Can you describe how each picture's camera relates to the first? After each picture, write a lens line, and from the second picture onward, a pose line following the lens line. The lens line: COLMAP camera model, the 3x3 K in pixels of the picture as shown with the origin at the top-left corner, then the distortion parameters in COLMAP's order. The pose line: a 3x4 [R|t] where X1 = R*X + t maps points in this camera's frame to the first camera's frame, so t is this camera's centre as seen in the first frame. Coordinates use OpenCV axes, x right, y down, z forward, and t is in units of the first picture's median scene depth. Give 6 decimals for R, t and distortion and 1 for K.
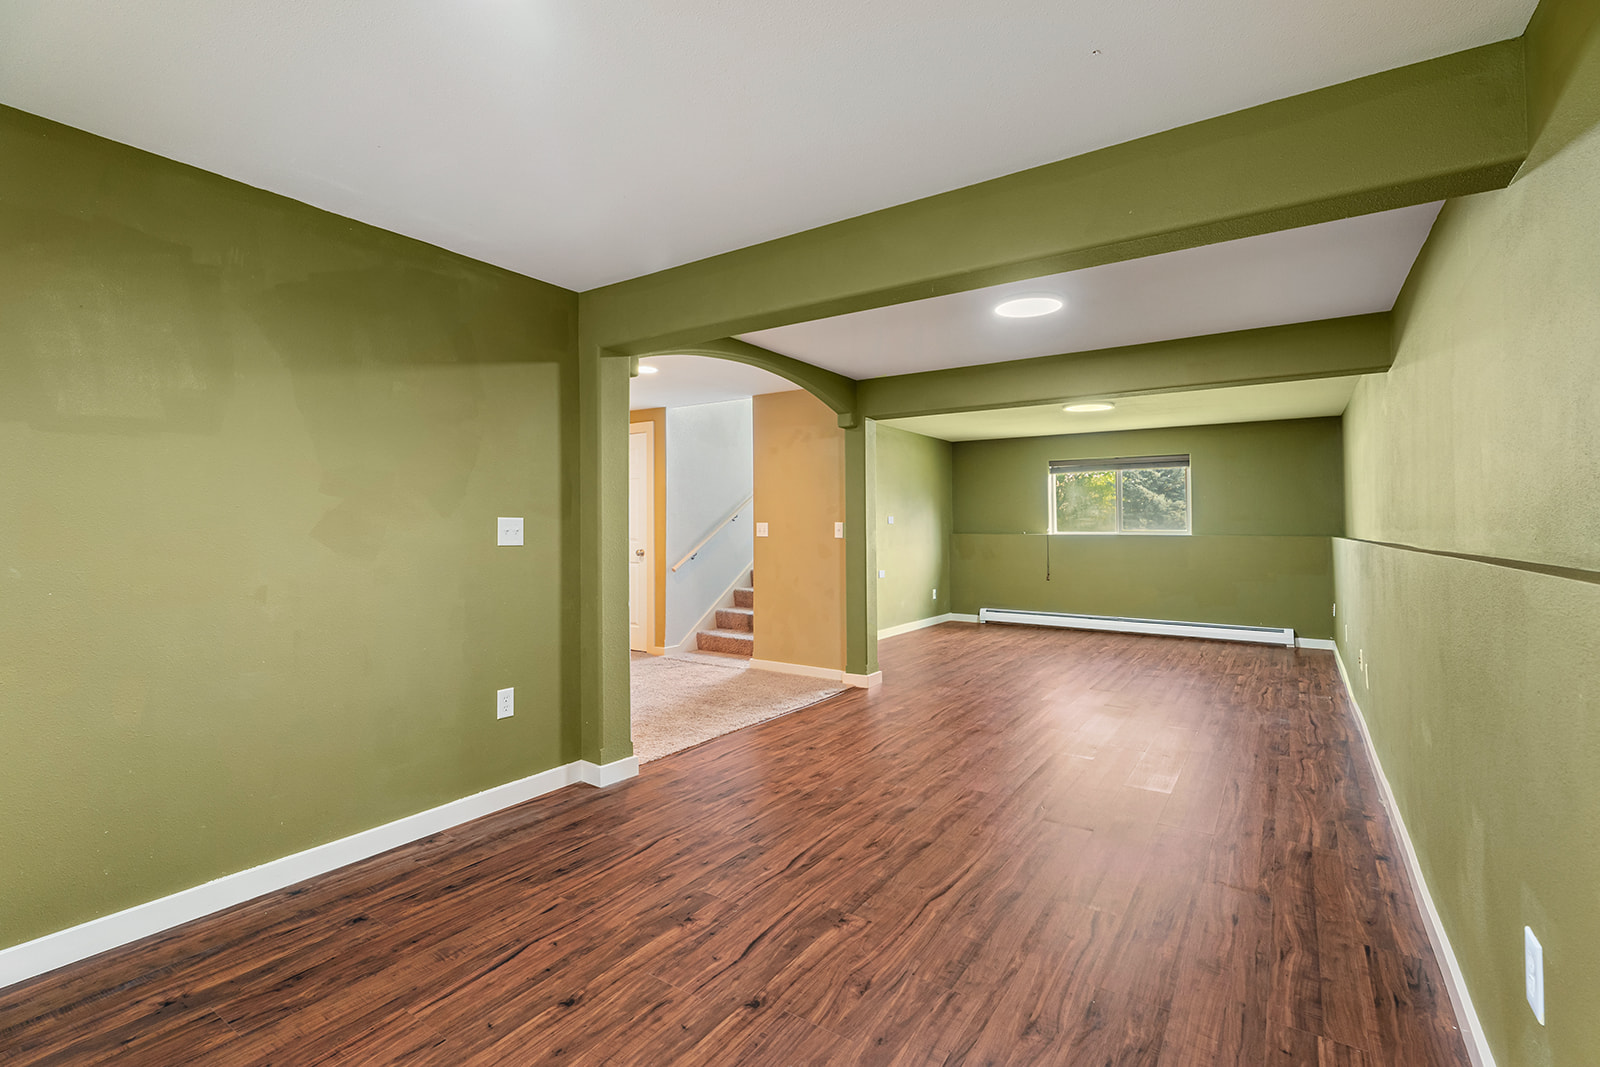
lens RADIAL K [[720.2, 0, 789.1], [0, 720.2, 518.7], [0, 0, 1]] dist [0.001394, 0.000530]
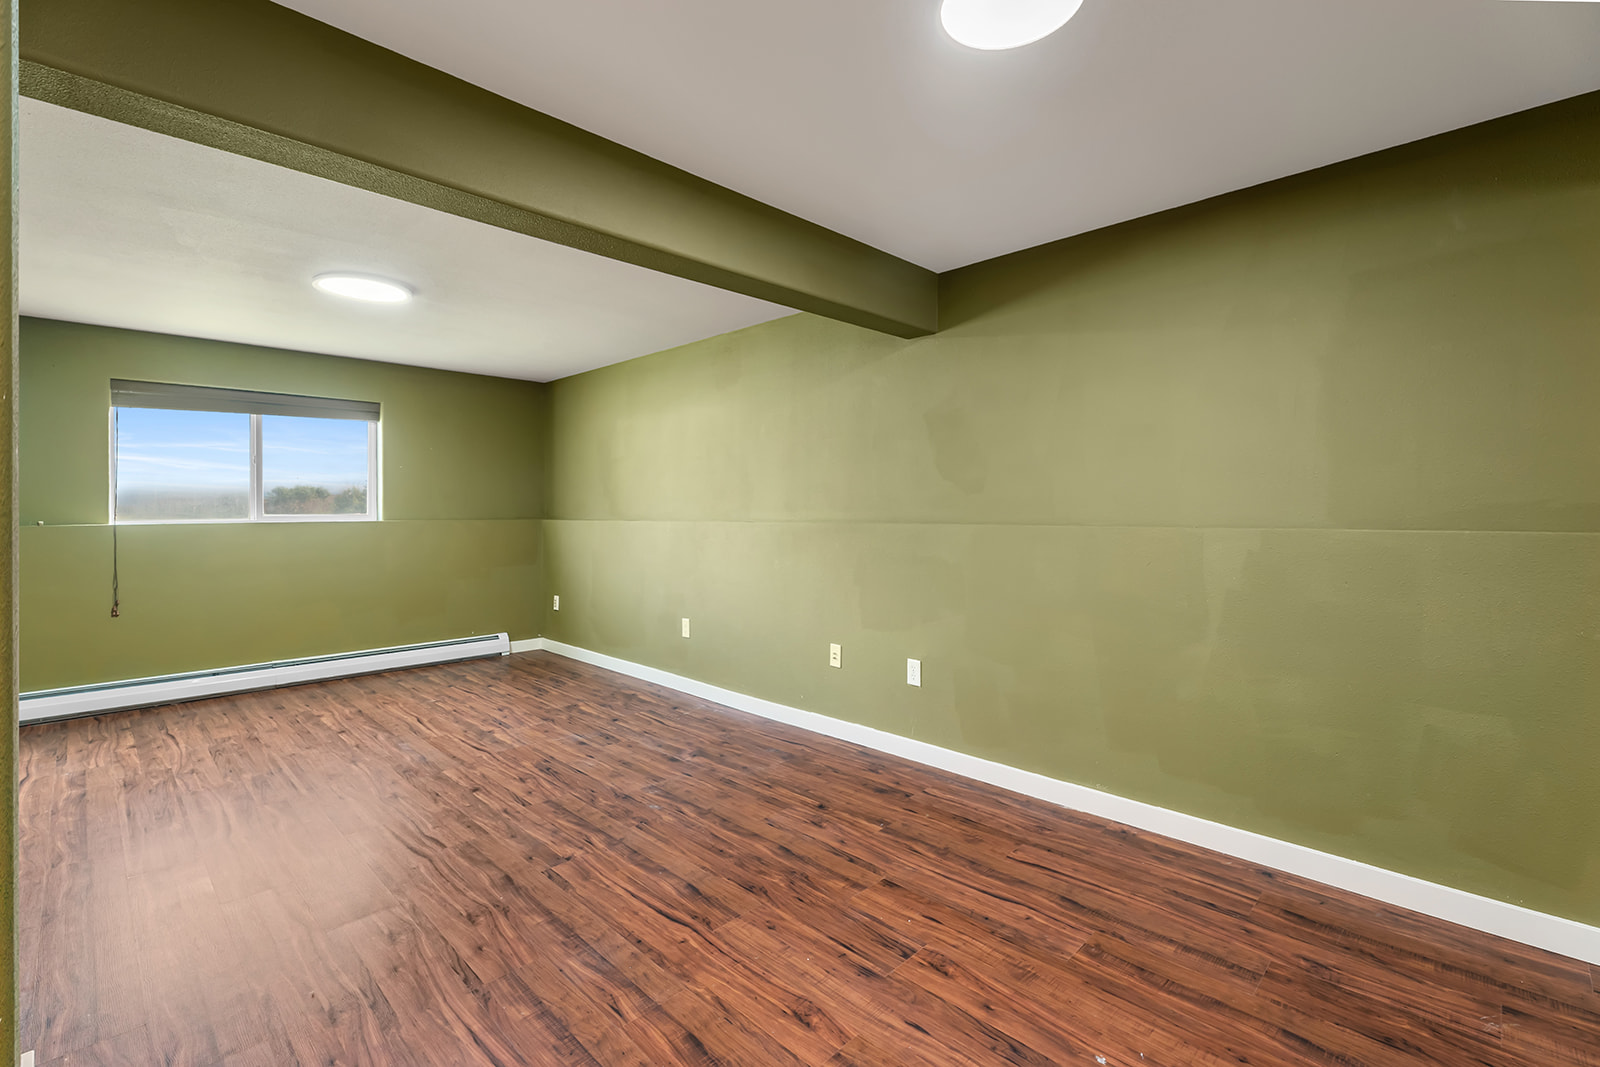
lens RADIAL K [[720.2, 0, 789.1], [0, 720.2, 518.7], [0, 0, 1]] dist [0.001394, 0.000530]
pose [[0.178024, -0.009682, 0.983979, -0.140081], [-0.012371, 0.999851, 0.012076, 0.015494], [-0.983948, -0.014323, 0.177877, 1.154122]]
